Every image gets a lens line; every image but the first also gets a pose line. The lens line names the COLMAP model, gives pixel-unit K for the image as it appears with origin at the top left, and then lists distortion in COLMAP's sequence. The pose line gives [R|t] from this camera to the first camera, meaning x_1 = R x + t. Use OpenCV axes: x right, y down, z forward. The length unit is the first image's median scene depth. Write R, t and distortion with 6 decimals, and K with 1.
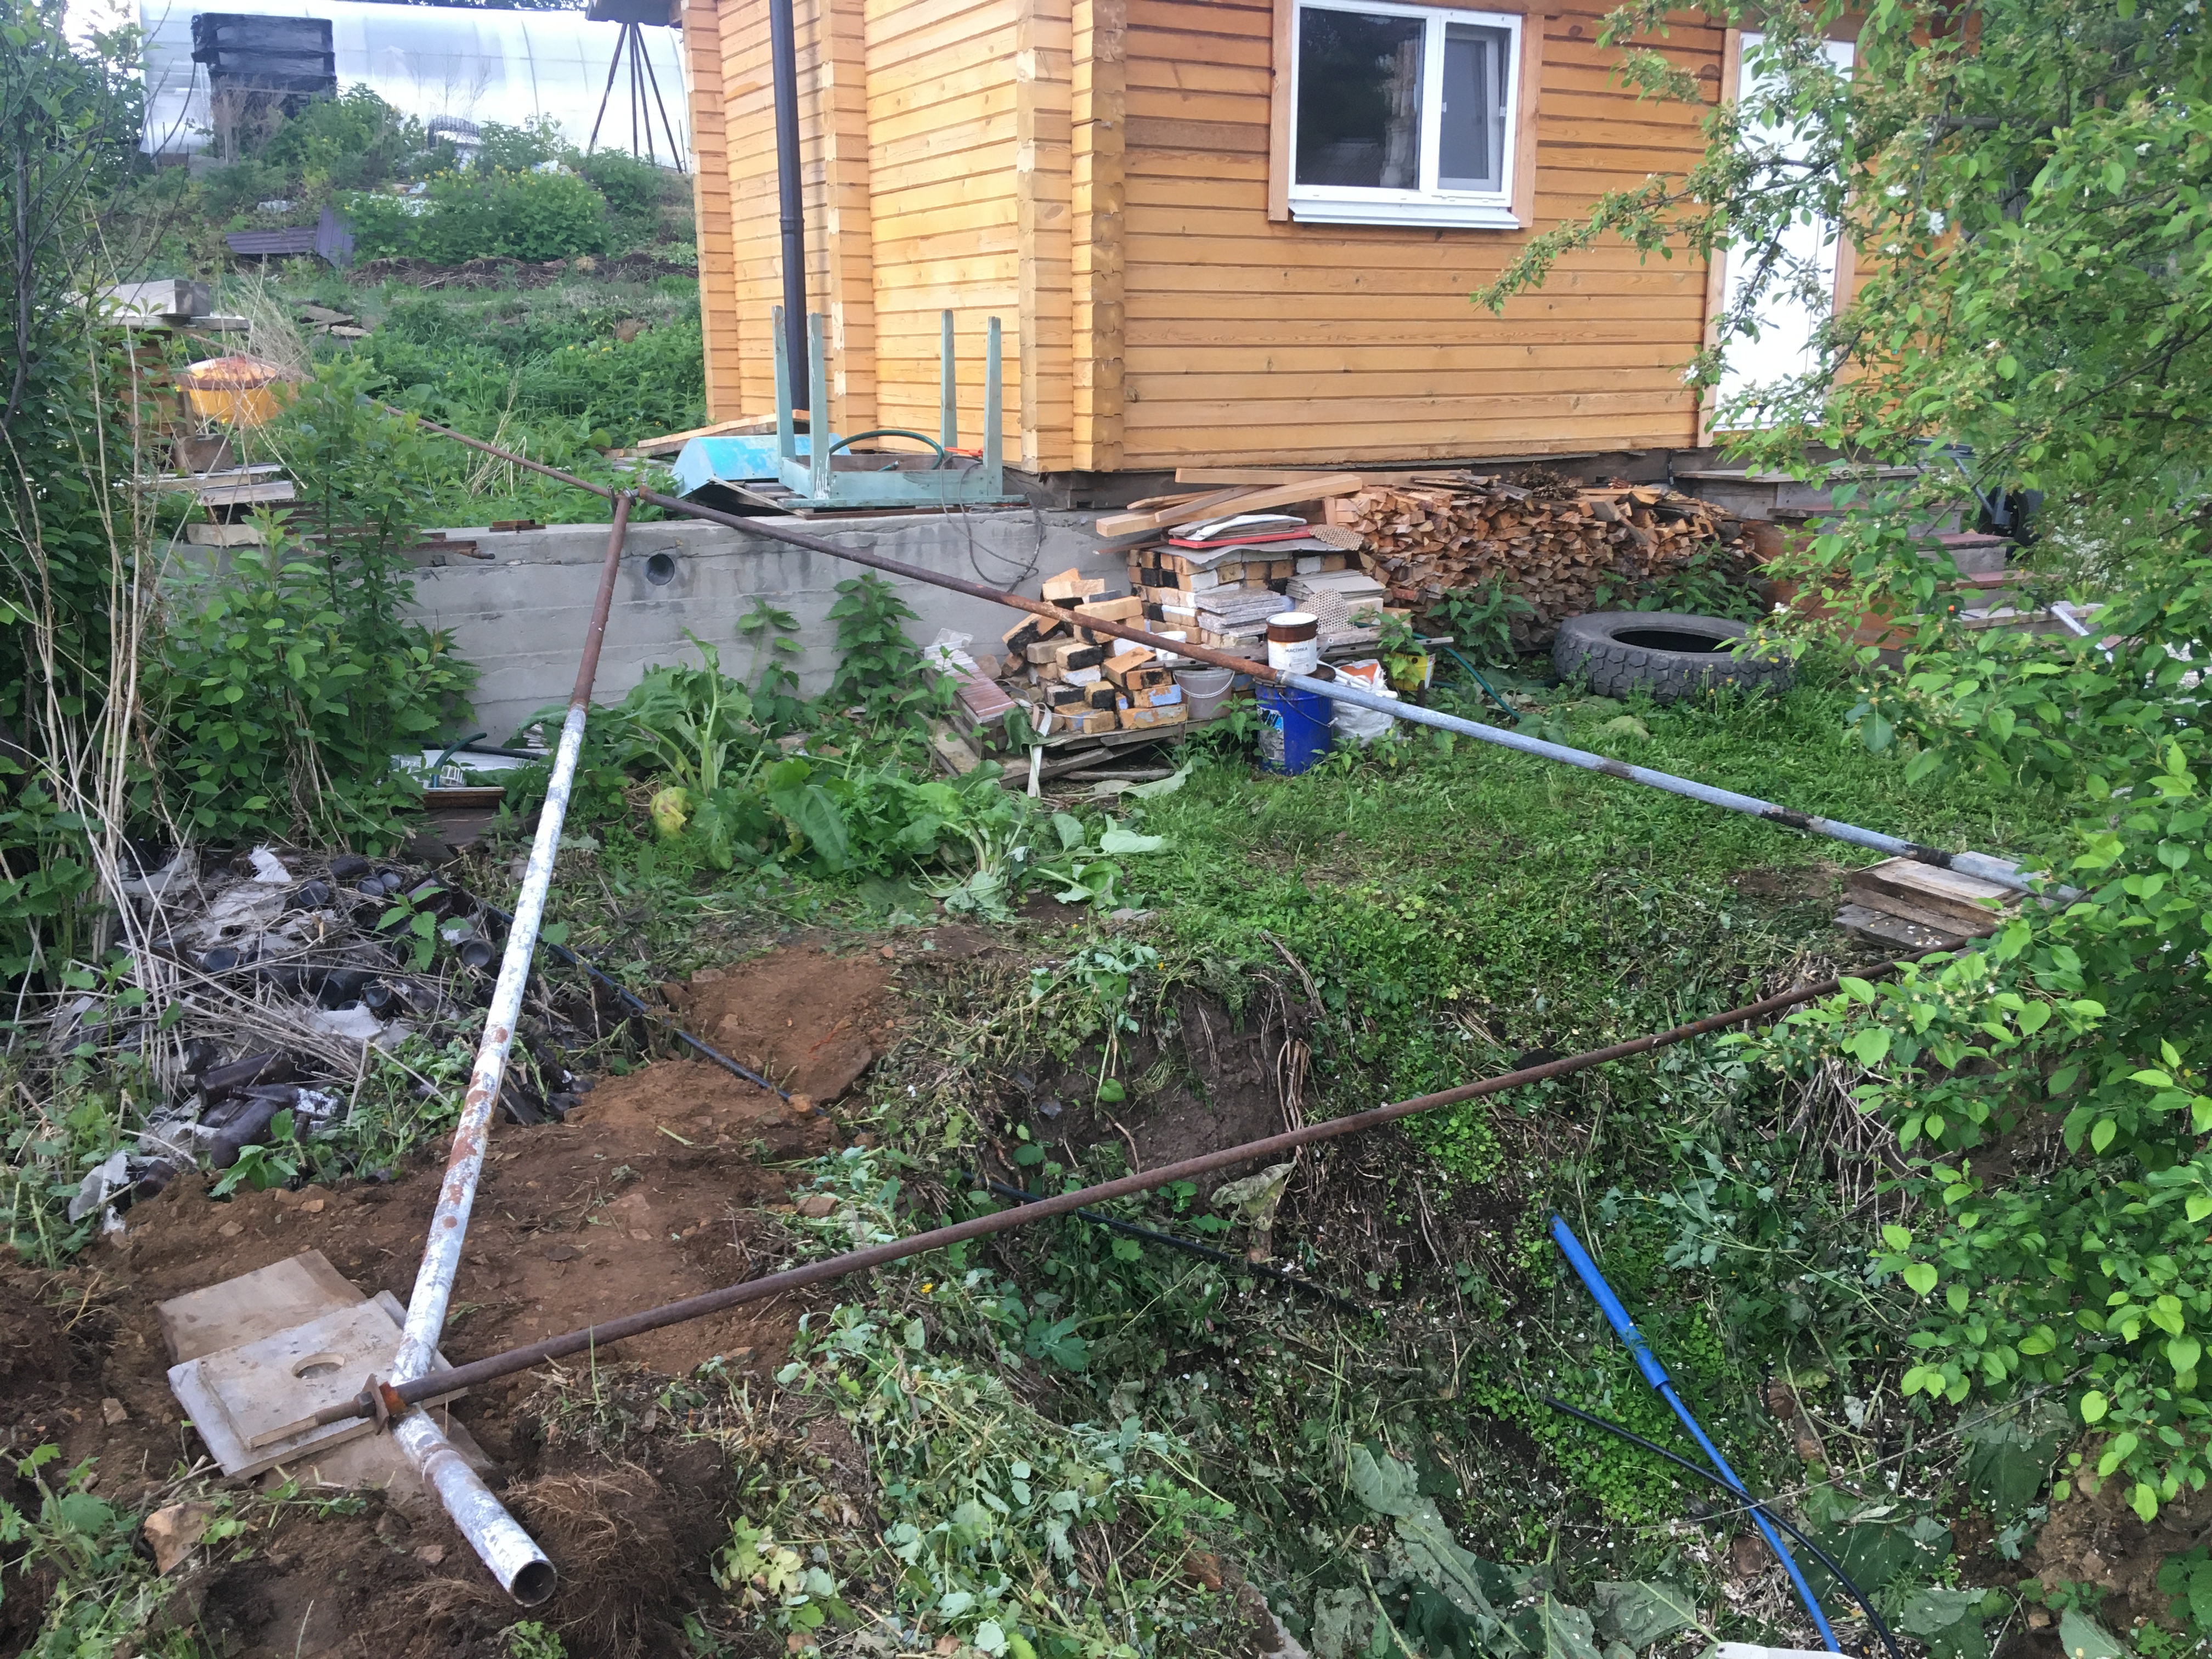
lens RADIAL K [[1865.7, 0, 1096.1], [0, 1865.7, 817.9], [0, 0, 1]] dist [0.129023, -0.205387]
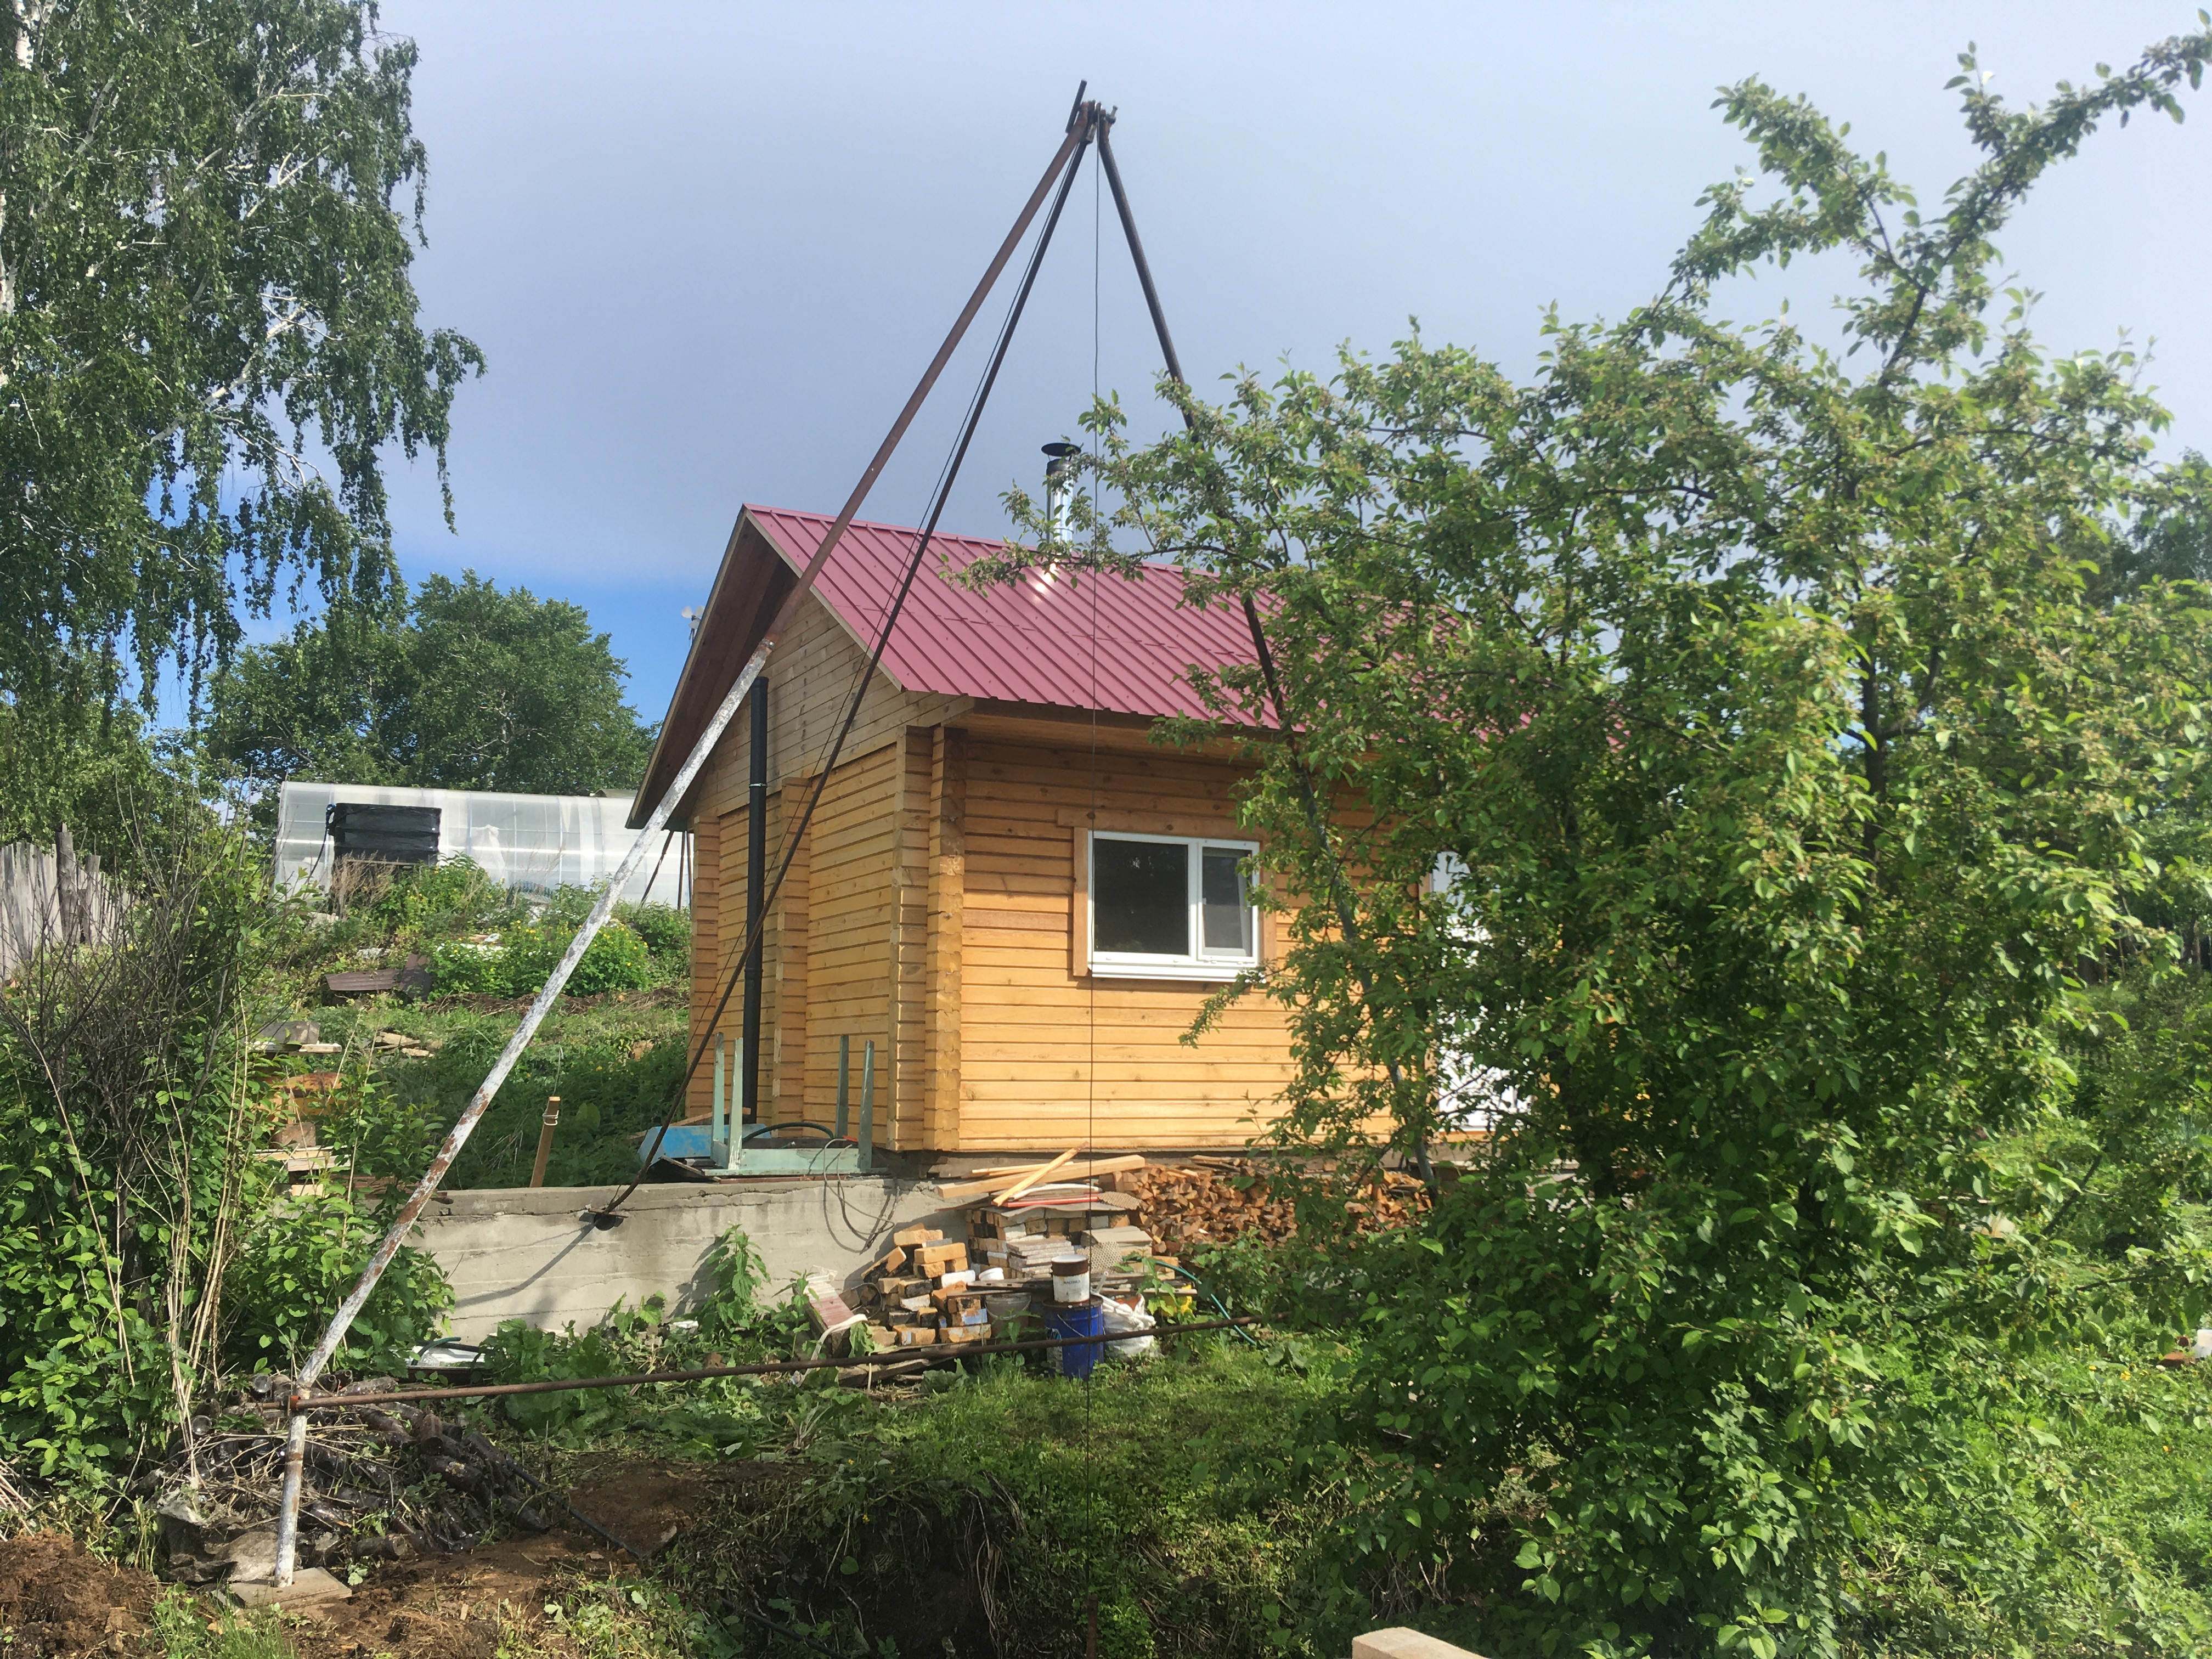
lens RADIAL K [[1865.7, 0, 1096.1], [0, 1865.7, 817.9], [0, 0, 1]] dist [0.129023, -0.205387]
pose [[0.999678, 0.002806, -0.025206, 0.151238], [-0.011823, 0.930817, -0.365293, 0.089369], [0.022437, 0.365474, 0.930551, -0.365115]]
